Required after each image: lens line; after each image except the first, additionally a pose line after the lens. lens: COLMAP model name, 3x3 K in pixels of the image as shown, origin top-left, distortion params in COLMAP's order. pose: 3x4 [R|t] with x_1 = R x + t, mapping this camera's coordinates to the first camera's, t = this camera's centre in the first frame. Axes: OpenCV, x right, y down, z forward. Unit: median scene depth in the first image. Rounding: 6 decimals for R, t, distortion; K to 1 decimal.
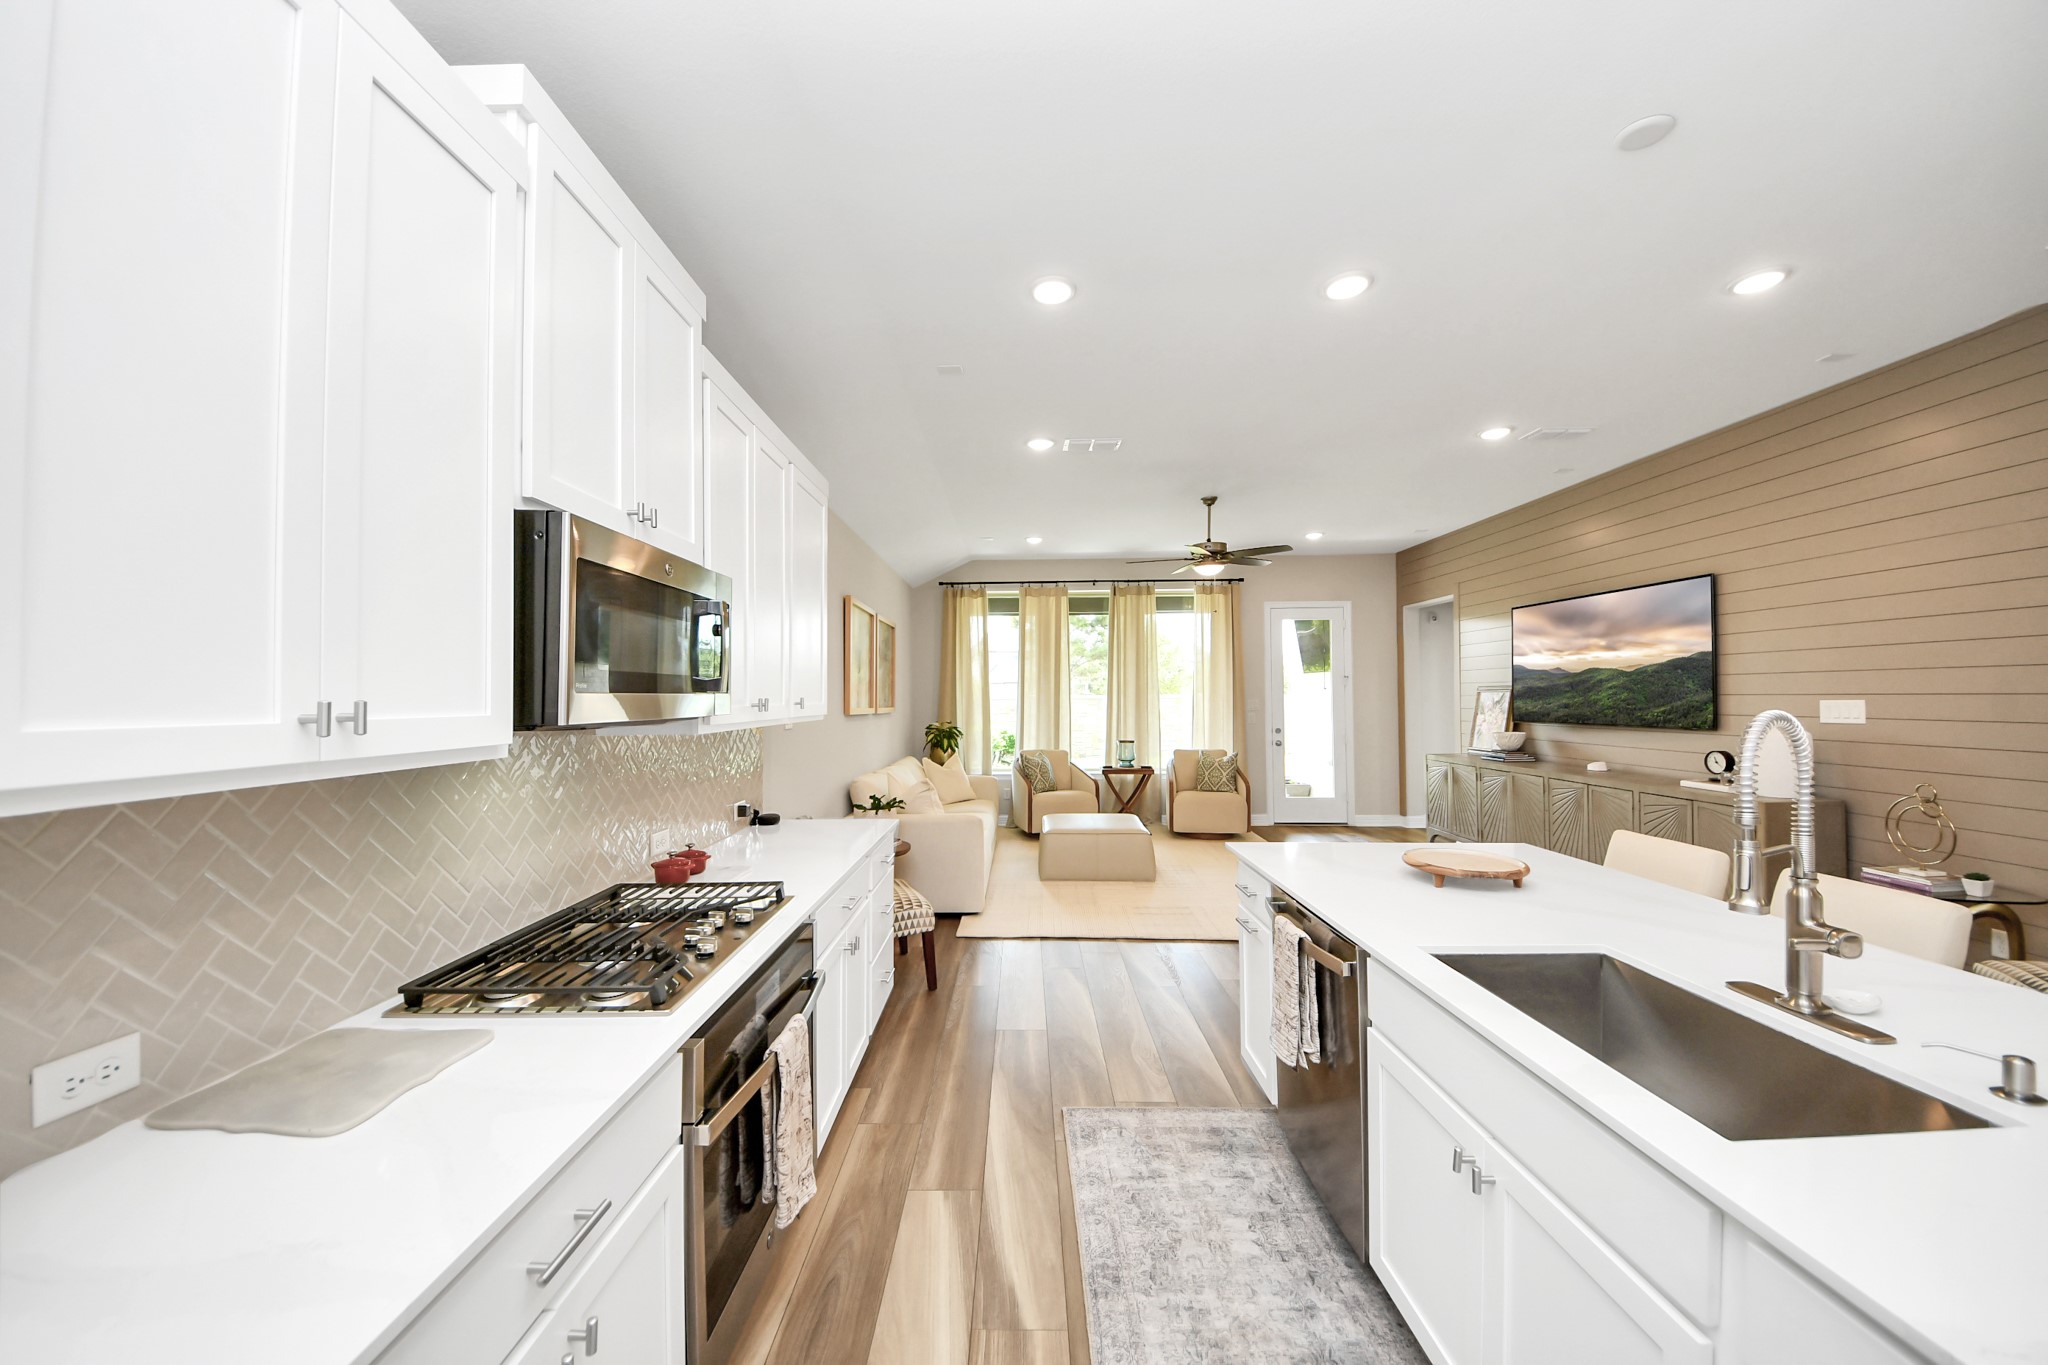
lens RADIAL K [[743.9, 0, 1018.3], [0, 743.9, 694.0], [0, 0, 1]] dist [0.013255, -0.000869]
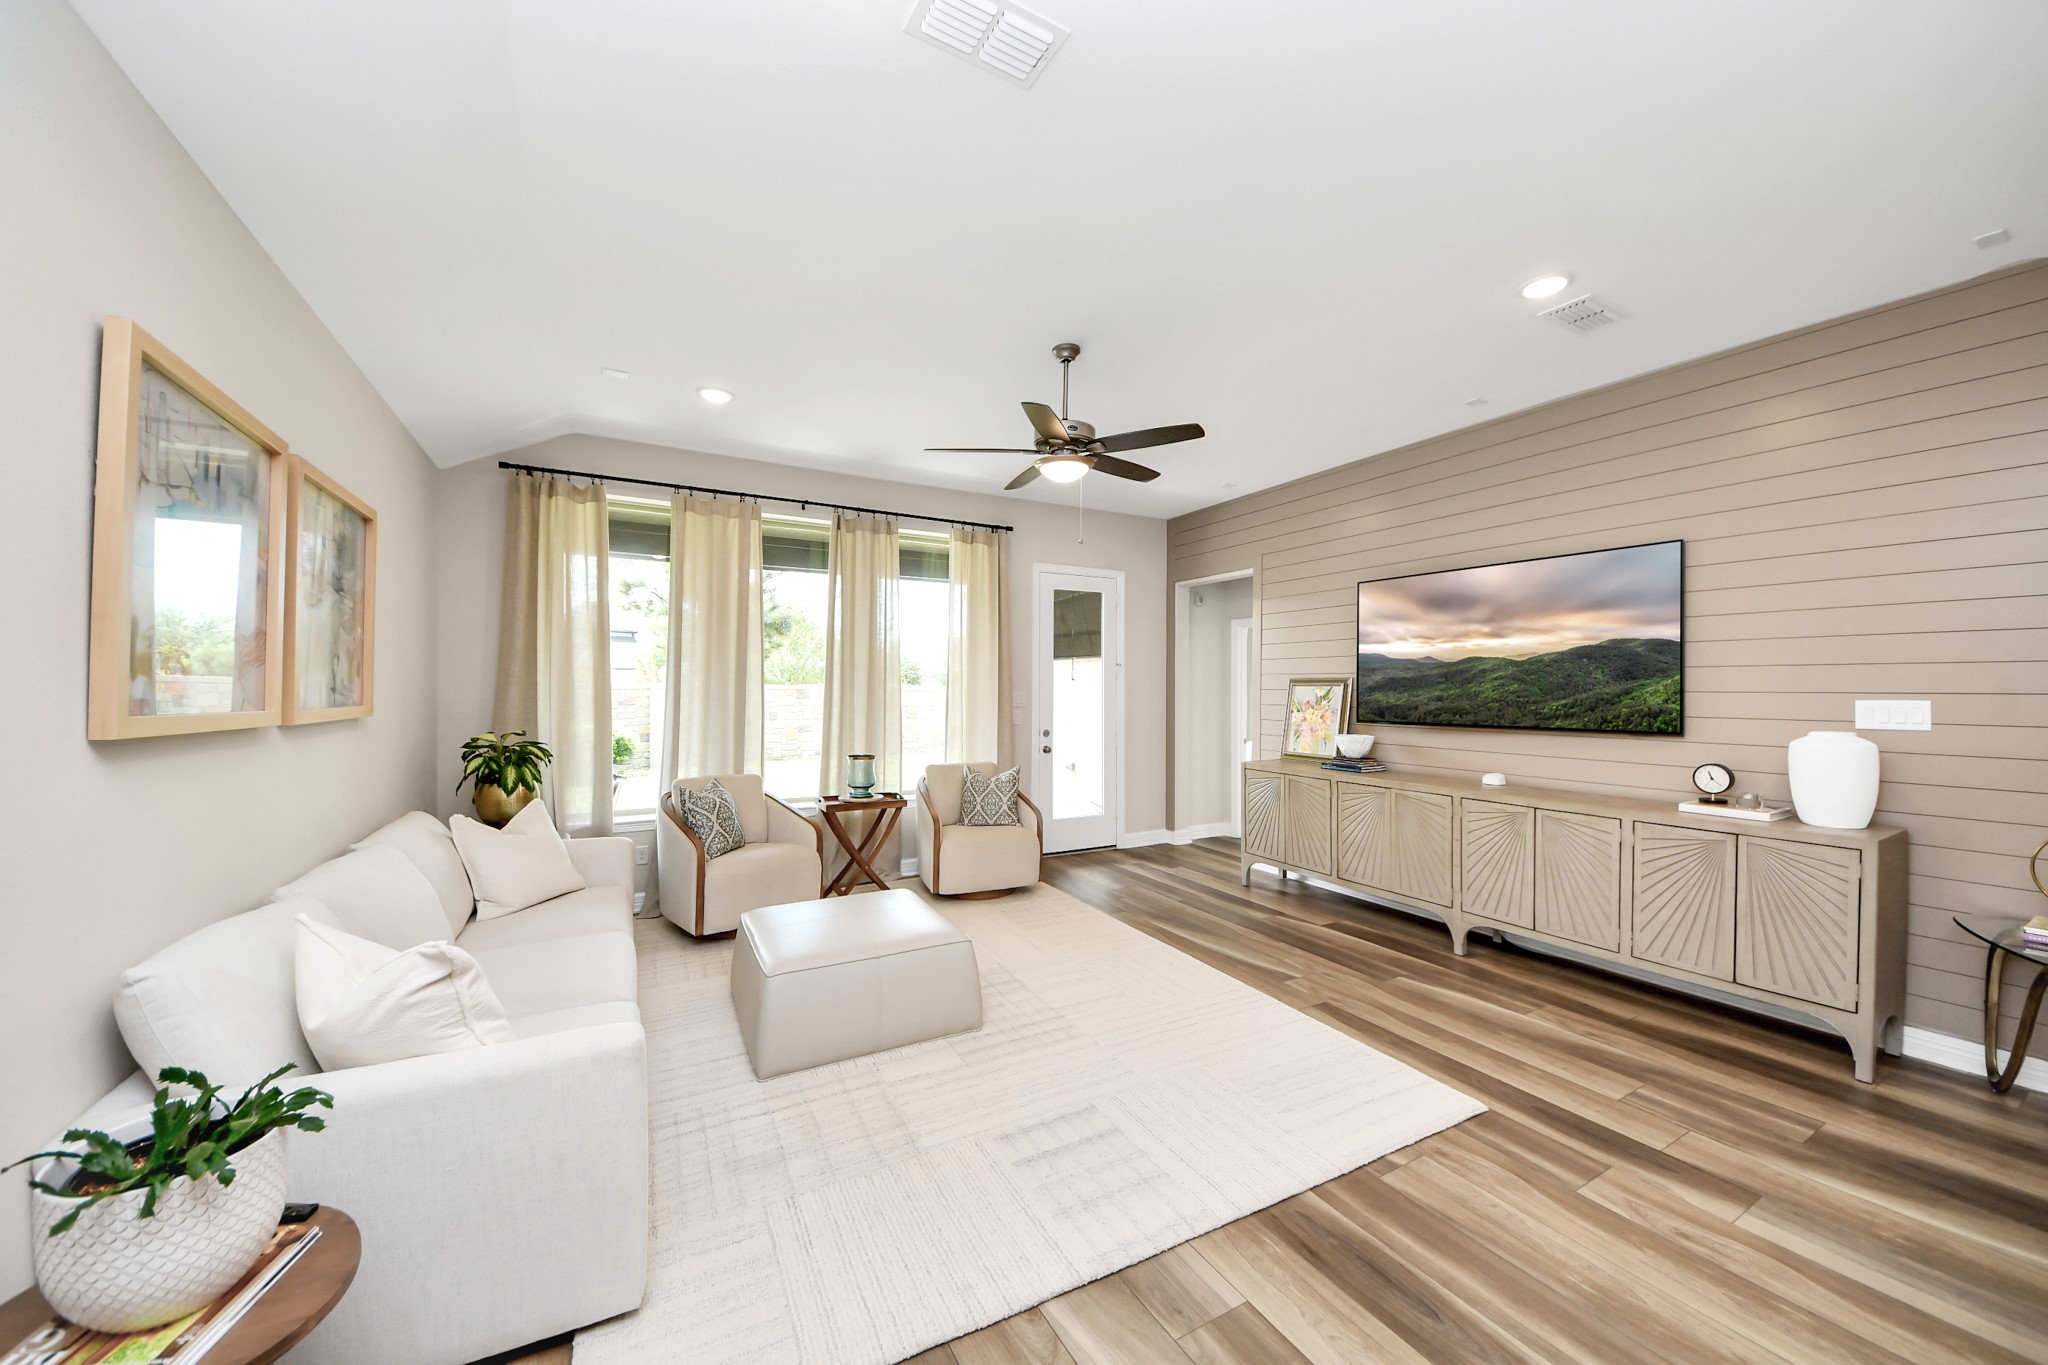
lens RADIAL K [[743.9, 0, 1035.4], [0, 743.9, 686.5], [0, 0, 1]] dist [0.013255, -0.000869]
pose [[0.870514, 0.009495, 0.492052, -0.040518], [-0.010815, 0.999941, -0.000162, 0.001799], [-0.492025, -0.005181, 0.870566, 0.397402]]
